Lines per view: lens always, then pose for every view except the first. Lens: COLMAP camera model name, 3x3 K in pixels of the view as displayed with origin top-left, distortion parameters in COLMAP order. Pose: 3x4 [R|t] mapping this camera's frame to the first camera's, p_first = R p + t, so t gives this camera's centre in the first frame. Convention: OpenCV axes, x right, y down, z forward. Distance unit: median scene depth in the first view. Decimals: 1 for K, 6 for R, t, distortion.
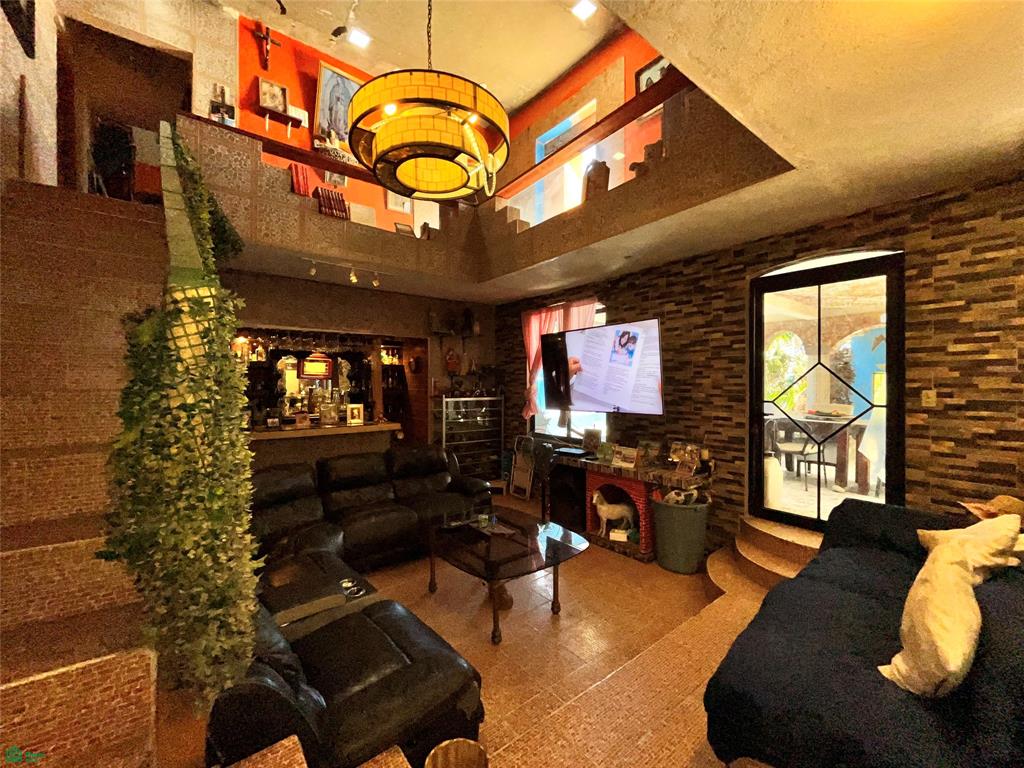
lens RADIAL K [[414.0, 0, 508.6], [0, 414.0, 383.9], [0, 0, 1]] dist [-0.003549, -0.000064]
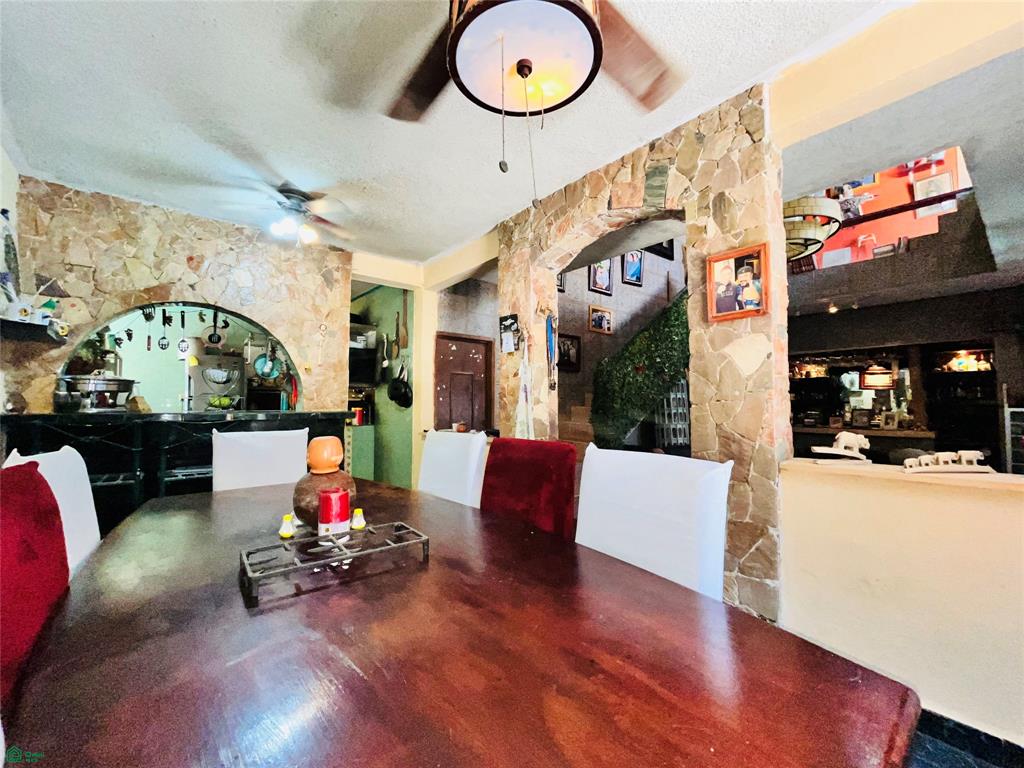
lens RADIAL K [[414.0, 0, 510.0], [0, 414.0, 383.3], [0, 0, 1]] dist [-0.003549, -0.000064]
pose [[0.019832, -0.044075, -0.998831, 1.165385], [-0.004789, 0.999012, -0.044178, 0.046679], [0.999792, 0.005659, 0.019601, -0.015160]]
